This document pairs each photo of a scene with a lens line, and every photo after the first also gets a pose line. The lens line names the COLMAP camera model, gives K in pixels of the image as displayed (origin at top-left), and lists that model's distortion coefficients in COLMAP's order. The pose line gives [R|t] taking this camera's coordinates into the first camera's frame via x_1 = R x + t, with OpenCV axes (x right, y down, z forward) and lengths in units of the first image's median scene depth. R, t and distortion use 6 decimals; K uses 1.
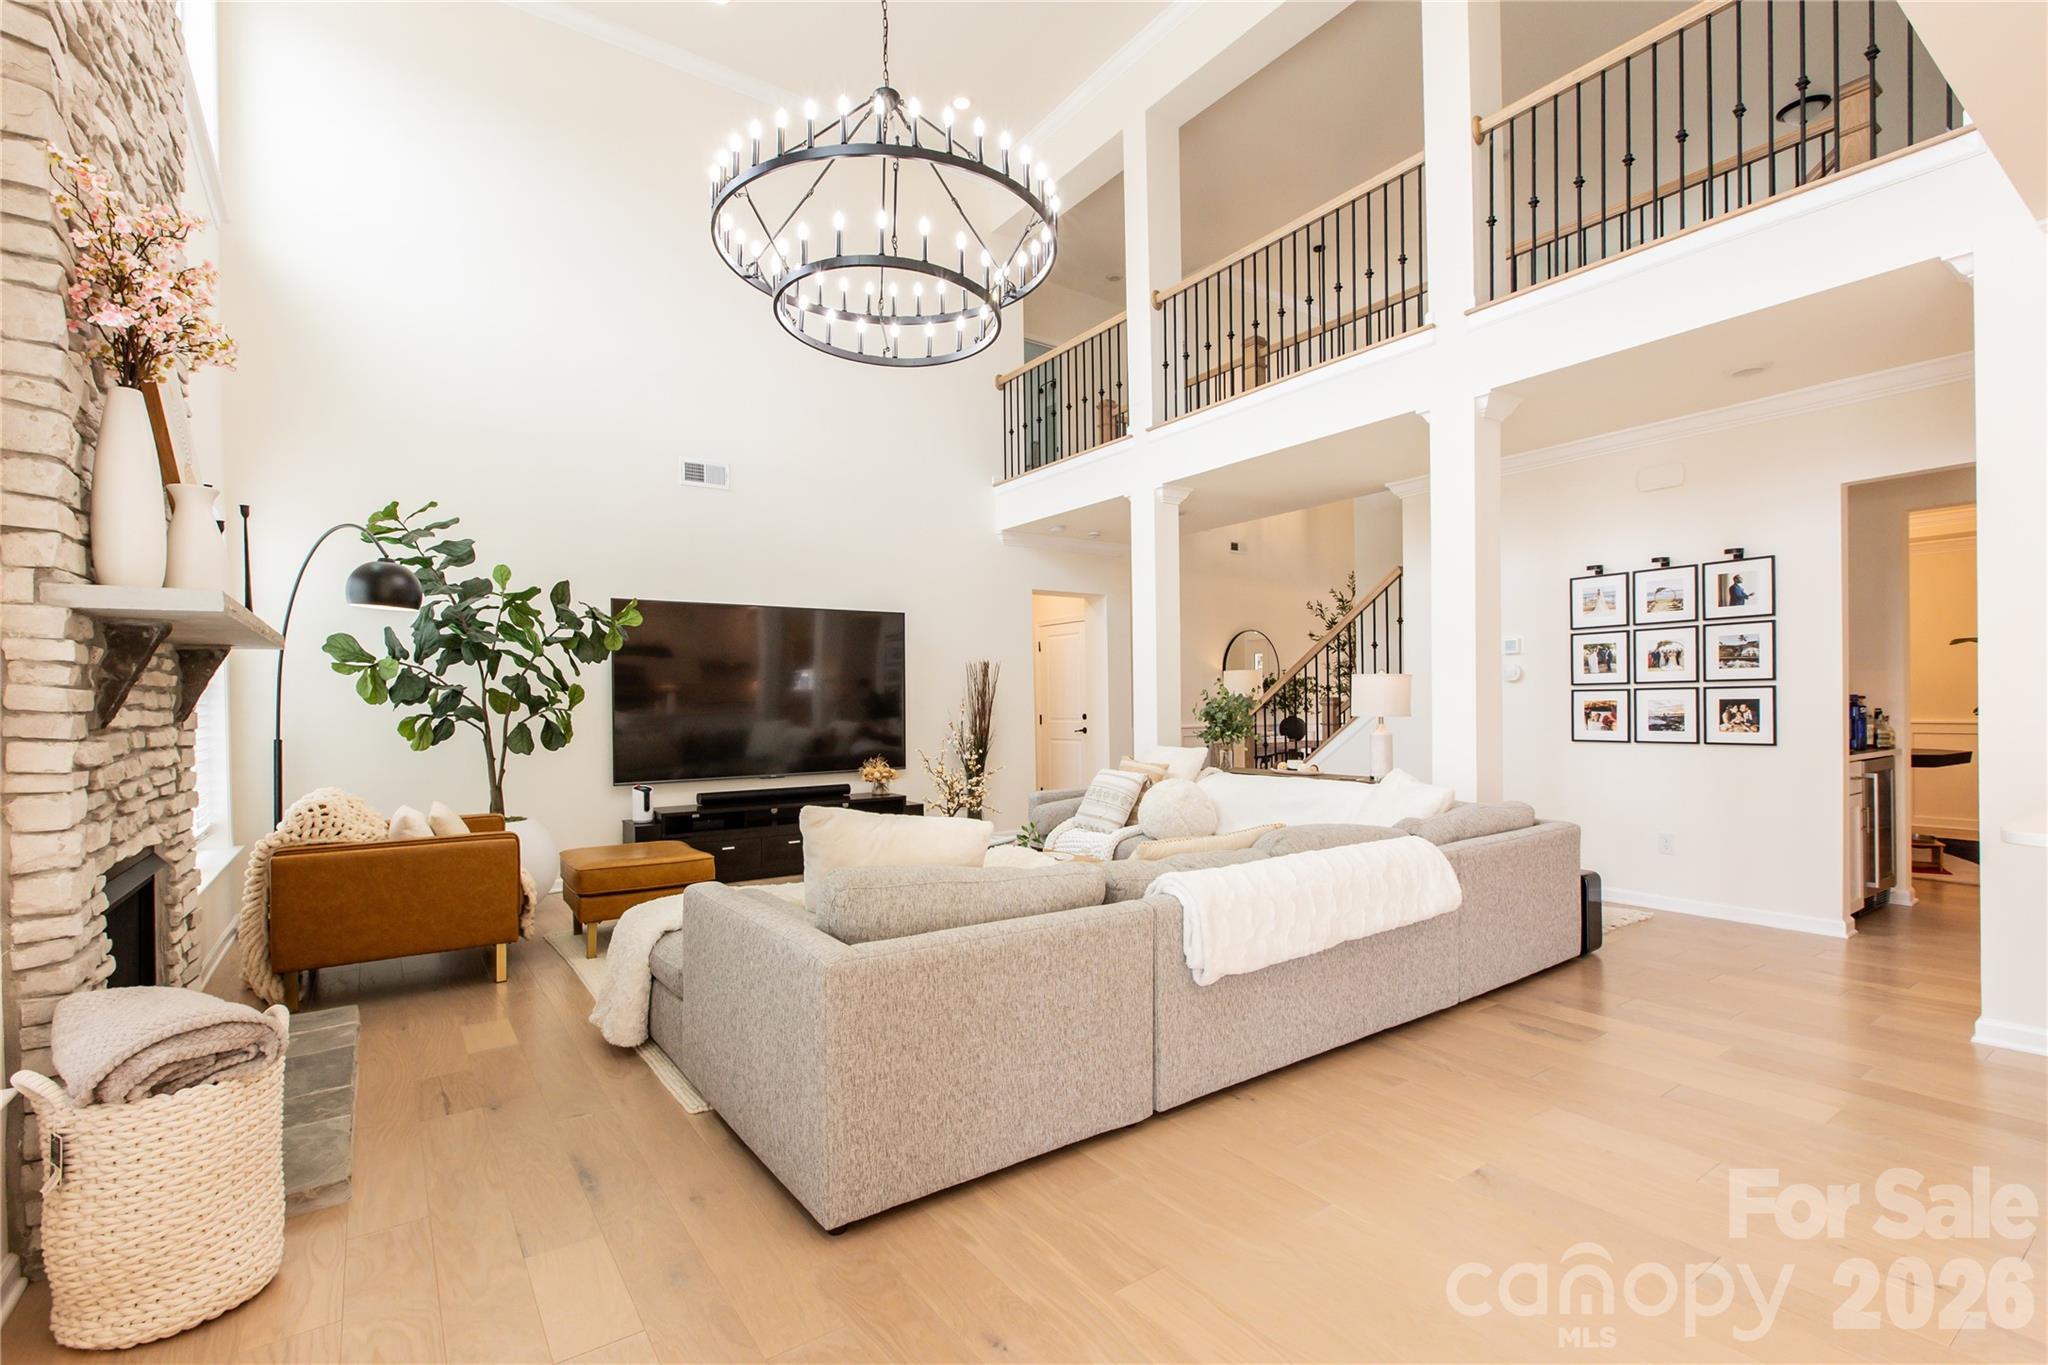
lens RADIAL K [[914.8, 0, 1014.5], [0, 914.8, 711.4], [0, 0, 1]] dist [0.001587, 0.000204]
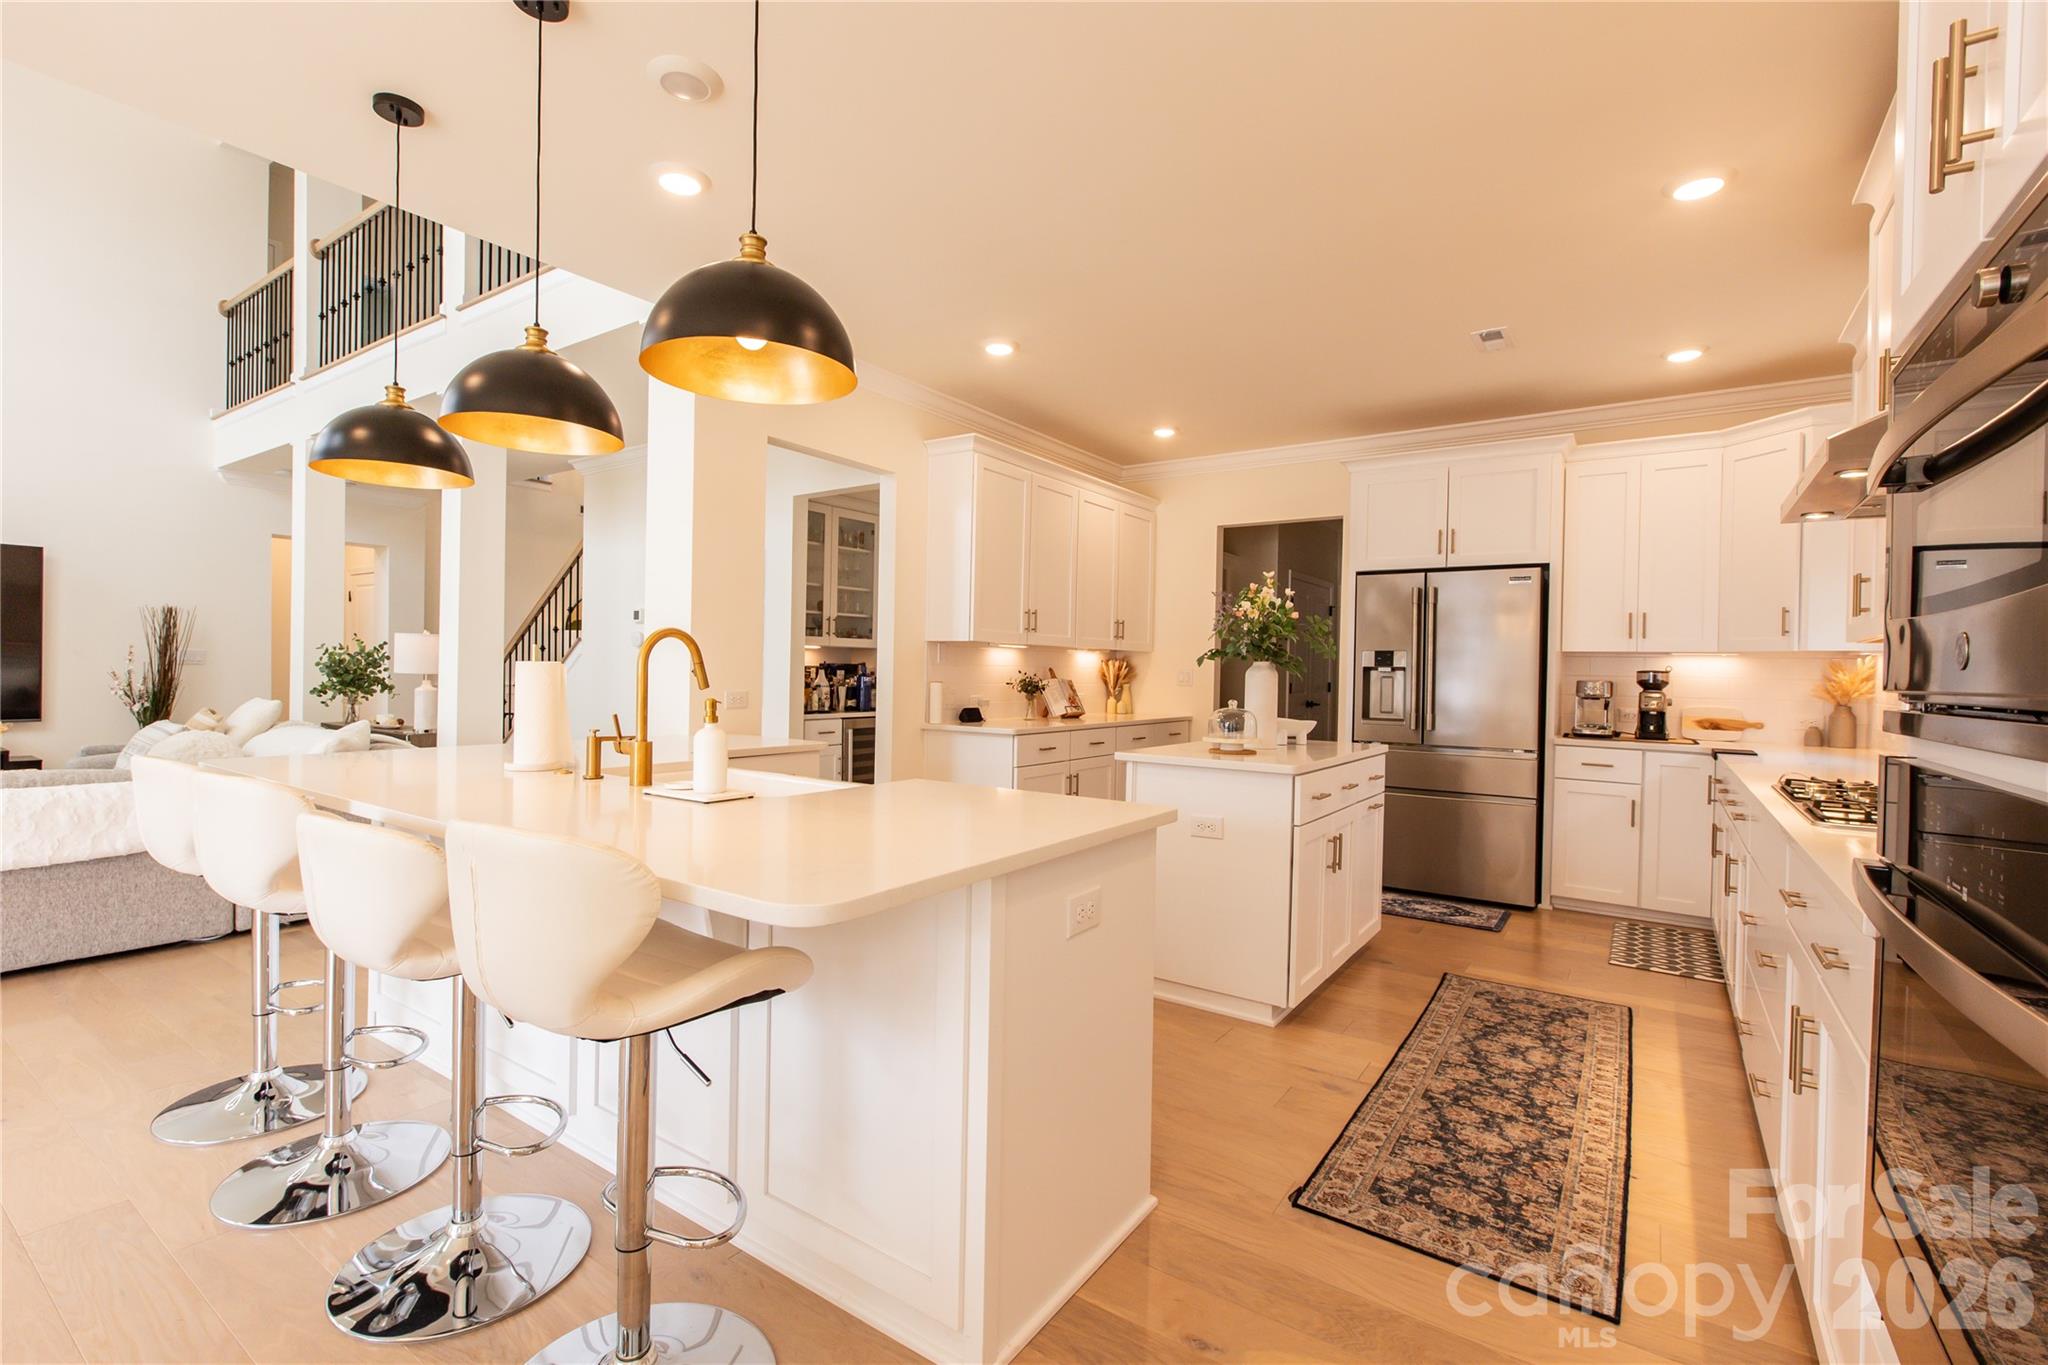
lens RADIAL K [[907.3, 0, 1016.8], [0, 907.3, 676.6], [0, 0, 1]] dist [0.000165, 0.000108]
pose [[0.937481, 0.027836, 0.346921, 0.678630], [-0.028135, 0.999595, -0.004176, -0.006102], [-0.346897, -0.005846, 0.937885, -0.234349]]
